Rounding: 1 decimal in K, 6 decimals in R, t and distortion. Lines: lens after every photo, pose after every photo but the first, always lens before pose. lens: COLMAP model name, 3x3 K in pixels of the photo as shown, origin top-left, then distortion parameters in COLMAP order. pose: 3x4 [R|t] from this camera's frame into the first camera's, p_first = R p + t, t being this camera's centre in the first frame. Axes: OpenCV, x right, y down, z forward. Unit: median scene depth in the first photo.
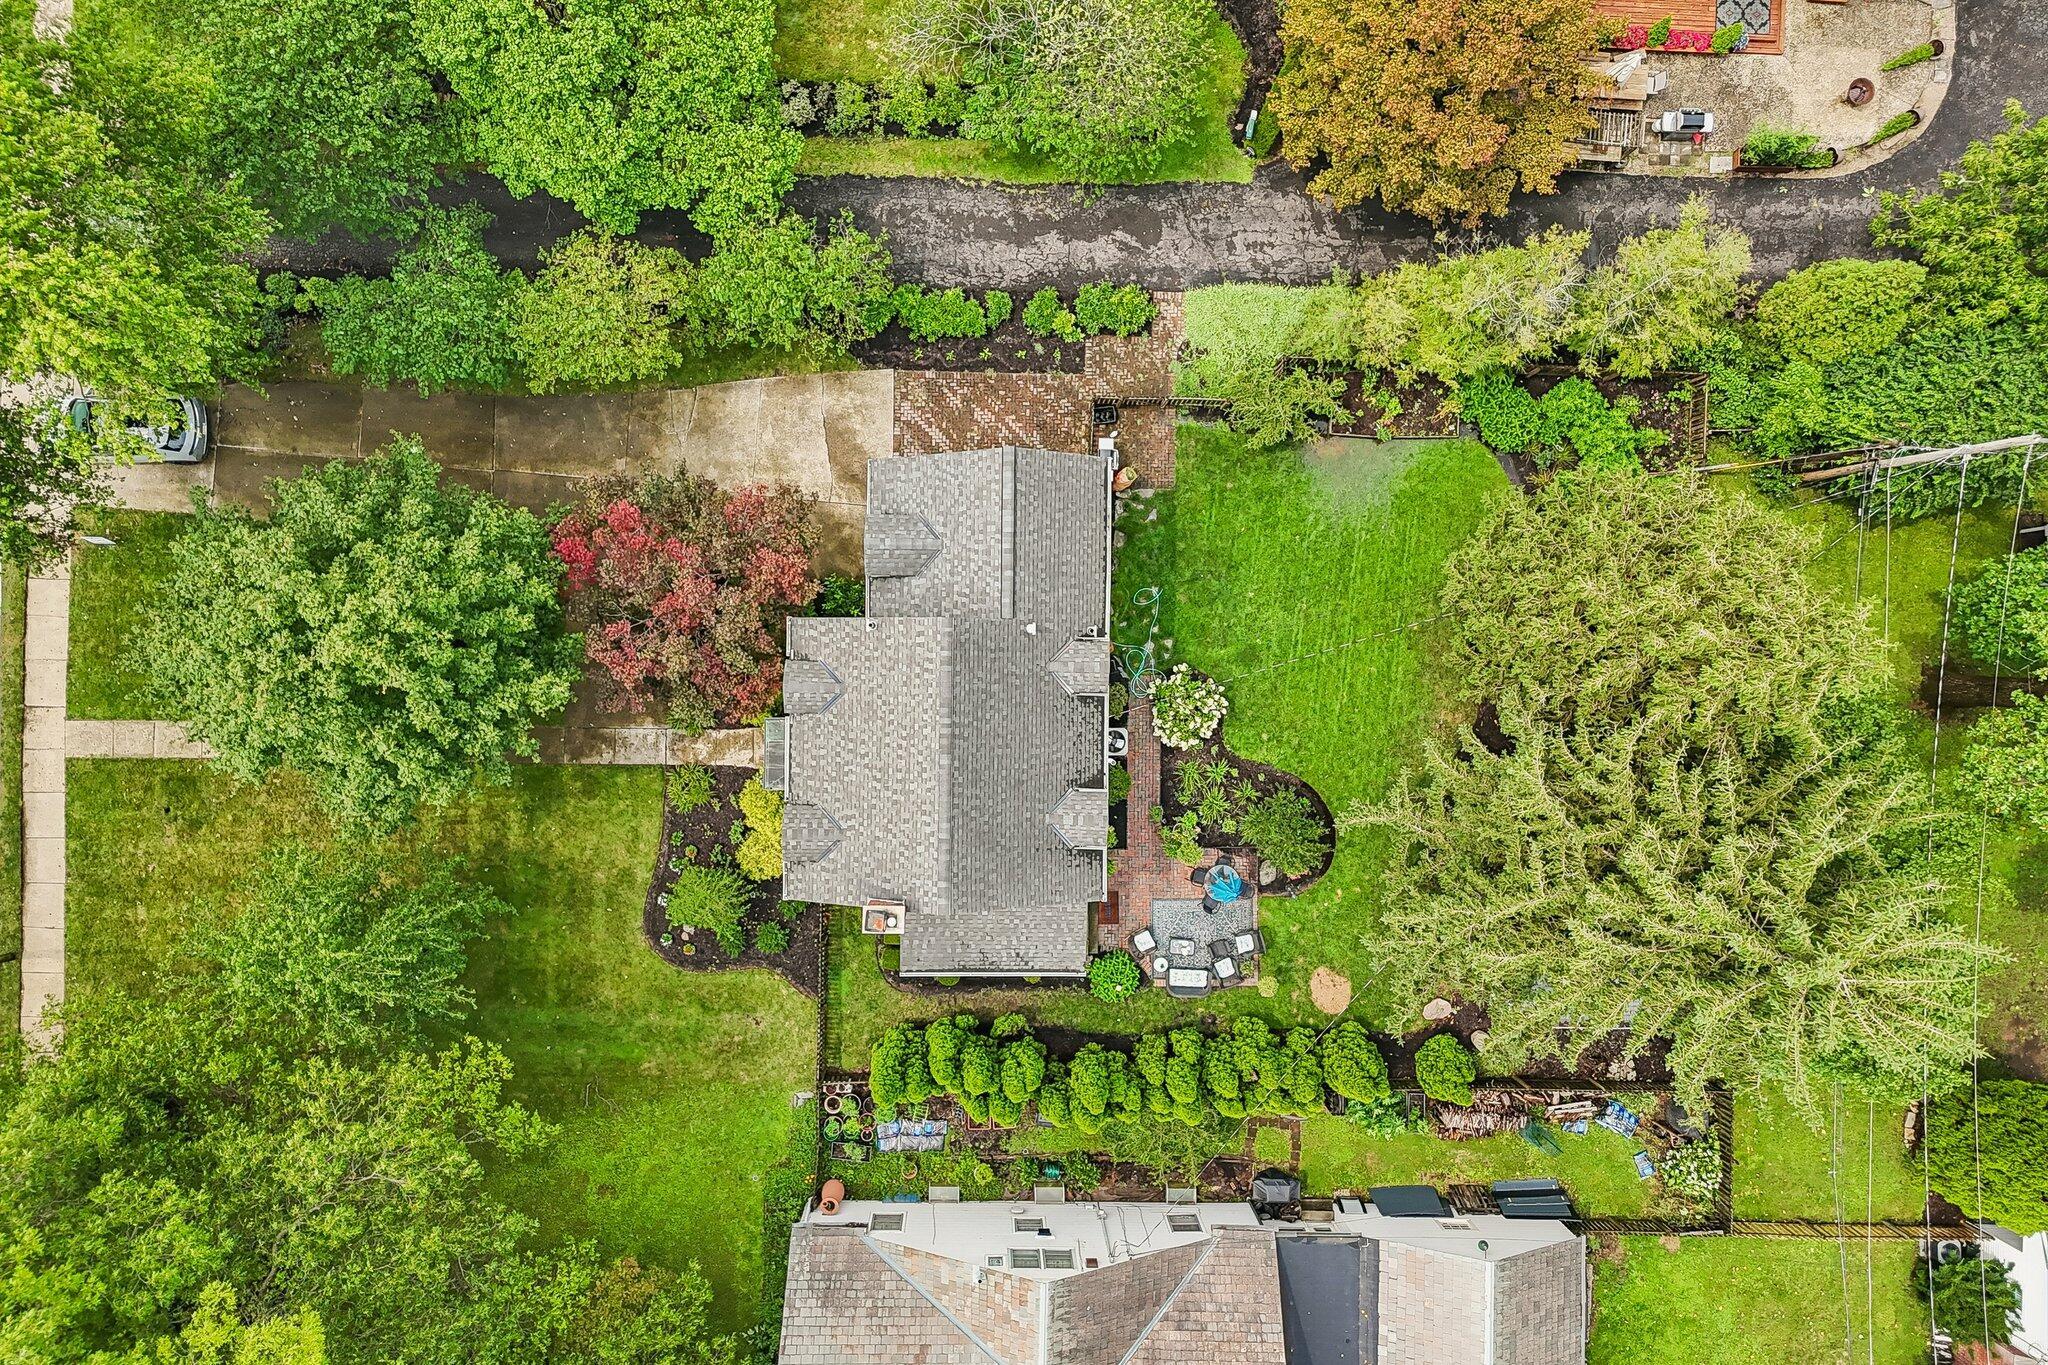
lens RADIAL K [[1516.1, 0, 1022.9], [0, 1516.1, 673.7], [0, 0, 1]] dist [0.012771, 0.000050]
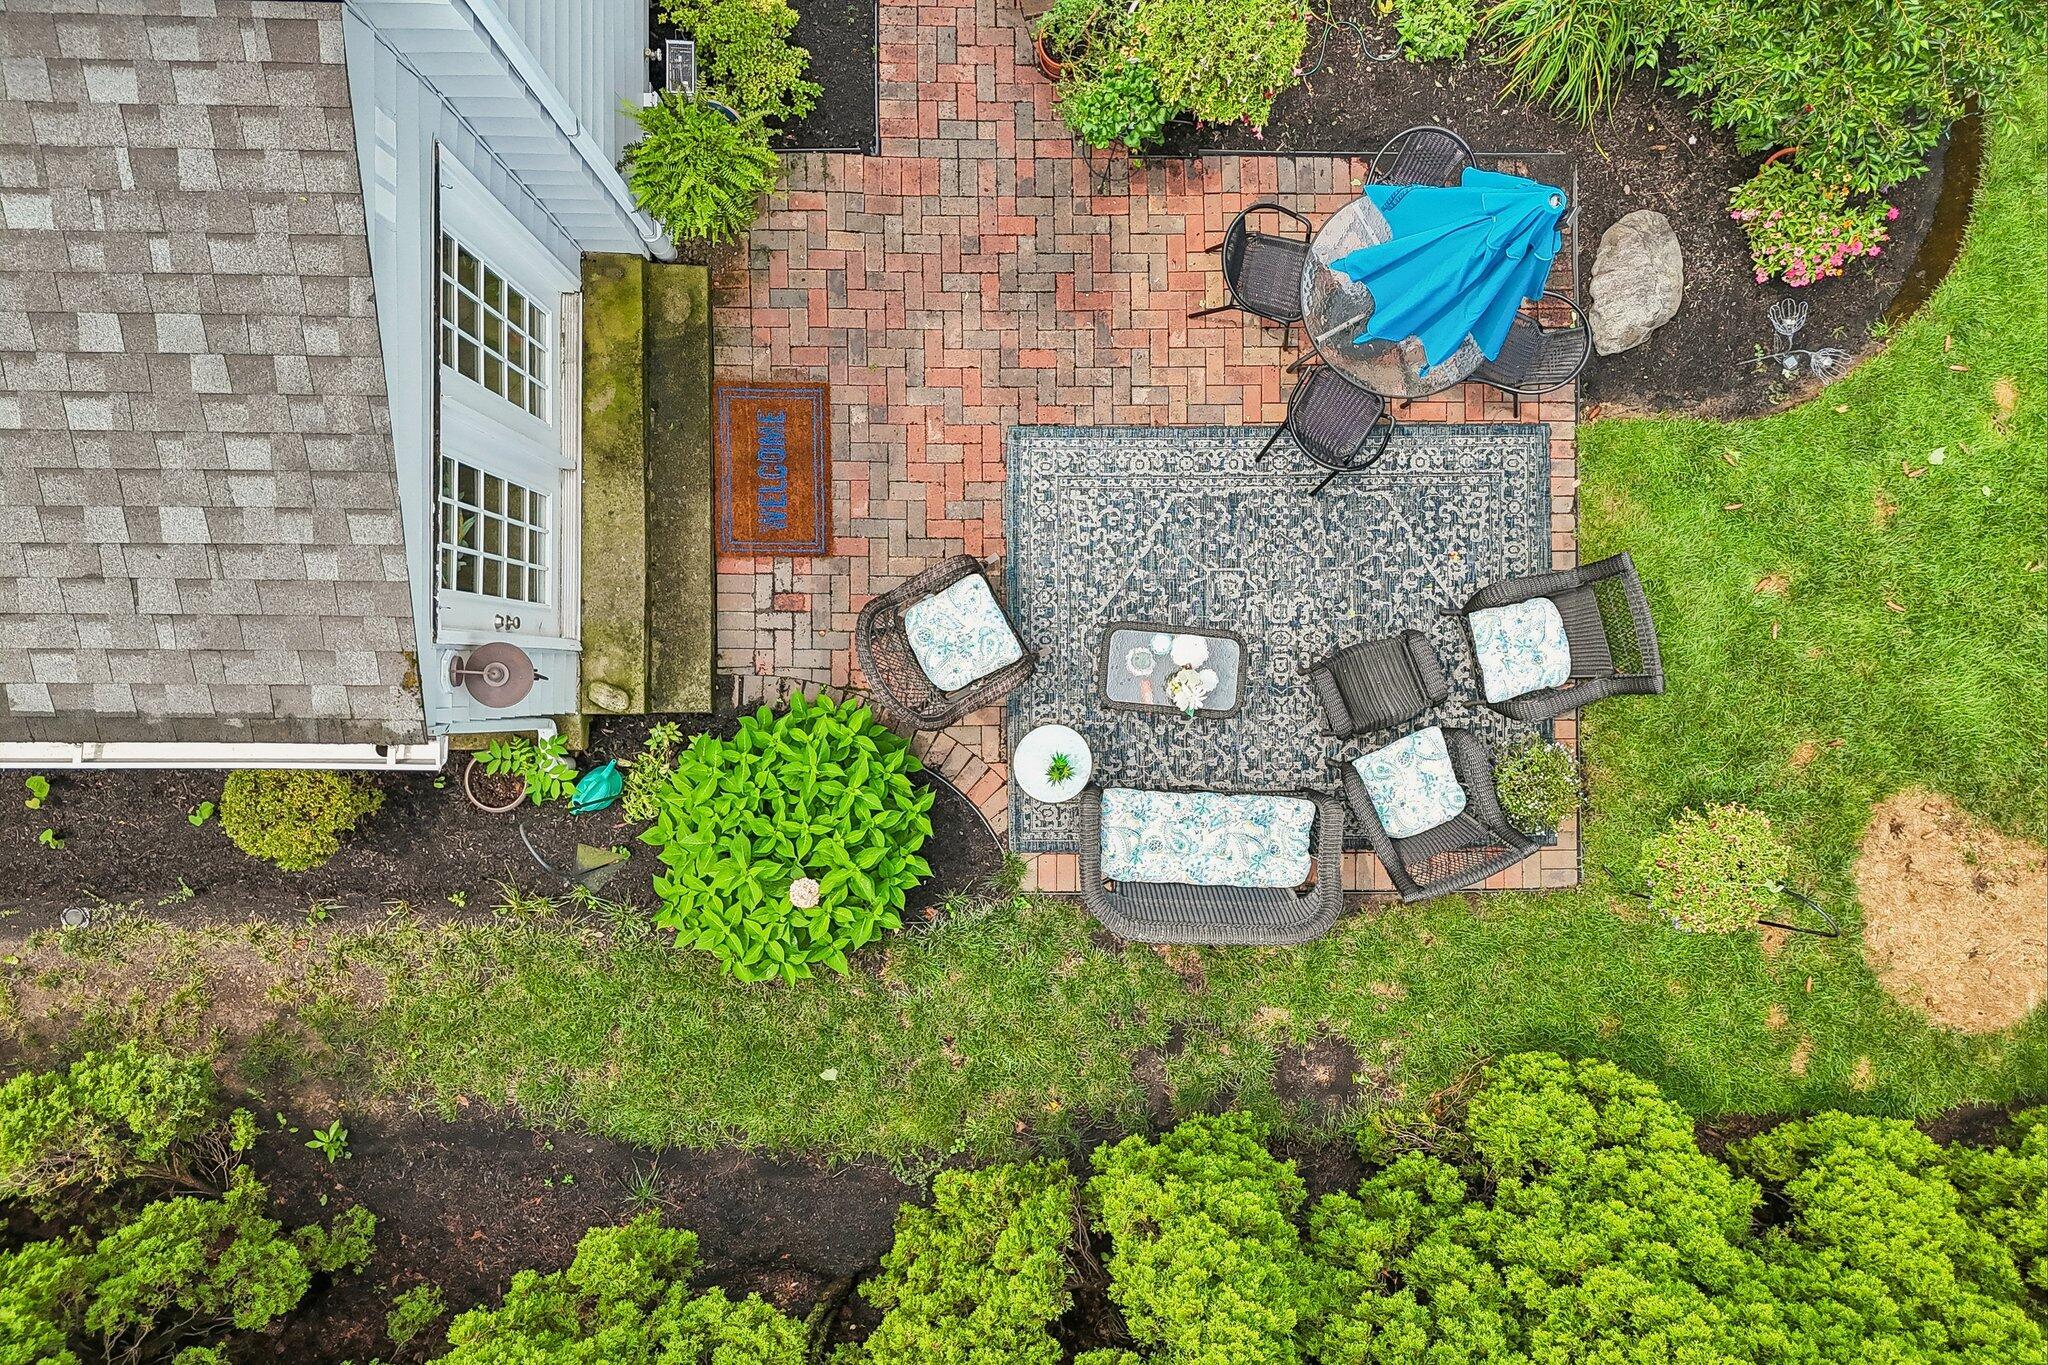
lens RADIAL K [[1516.1, 0, 1024.9], [0, 1516.1, 691.6], [0, 0, 1]] dist [0.012771, 0.000050]
pose [[0.999986, -0.003800, 0.003719, 0.086817], [0.003758, 0.999928, 0.011359, 0.180935], [-0.003762, -0.011345, 0.999929, 0.821274]]
